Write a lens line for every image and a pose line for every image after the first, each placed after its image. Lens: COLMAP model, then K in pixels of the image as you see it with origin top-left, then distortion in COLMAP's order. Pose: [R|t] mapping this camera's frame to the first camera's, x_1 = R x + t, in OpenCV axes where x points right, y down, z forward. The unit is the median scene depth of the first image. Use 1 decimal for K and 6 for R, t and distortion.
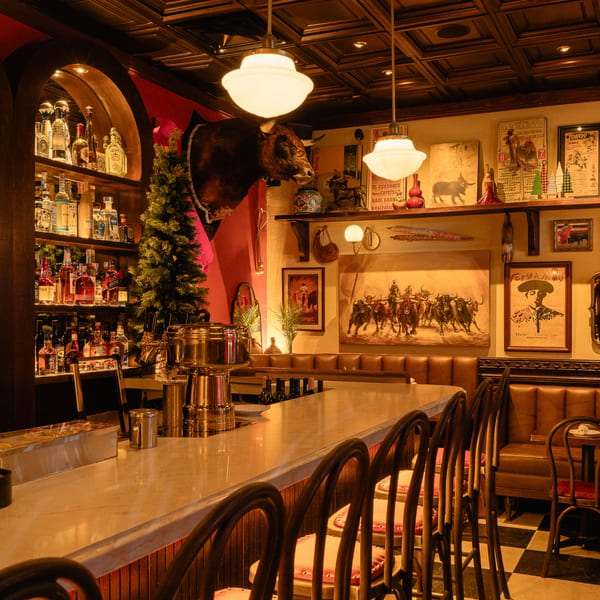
lens RADIAL K [[764.6, 0, 301.4], [0, 764.6, 321.6], [0, 0, 1]] dist [0.006997, 0.043487]
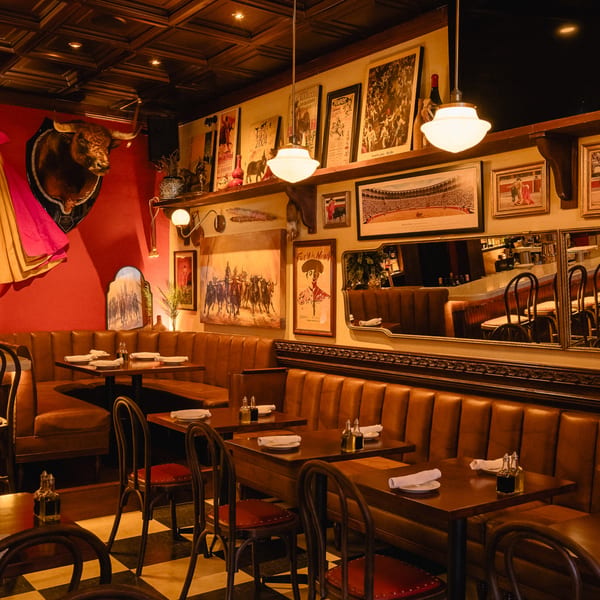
lens RADIAL K [[764.6, 0, 301.4], [0, 764.6, 321.6], [0, 0, 1]] dist [0.006997, 0.043487]
pose [[0.869395, 0.024093, -0.493531, 0.748032], [-0.013696, 0.999602, 0.024672, -0.000622], [0.493928, -0.014690, 0.869378, 0.169748]]
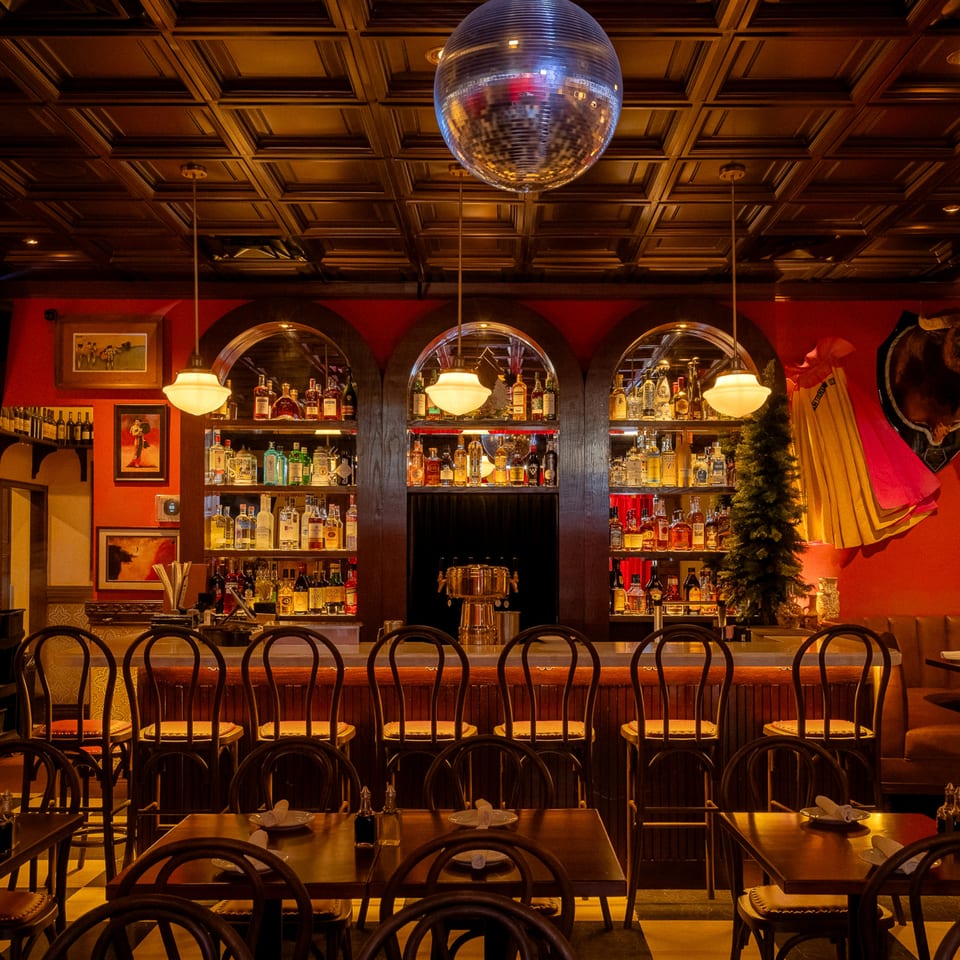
lens RADIAL K [[1223.4, 0, 482.2], [0, 1223.4, 514.6], [0, 0, 1]] dist [0.006997, 0.043487]
pose [[0.407457, -0.029199, -0.912758, 0.832863], [-0.012237, 0.999224, -0.037428, -0.004001], [0.913143, 0.026420, 0.406783, 0.056752]]
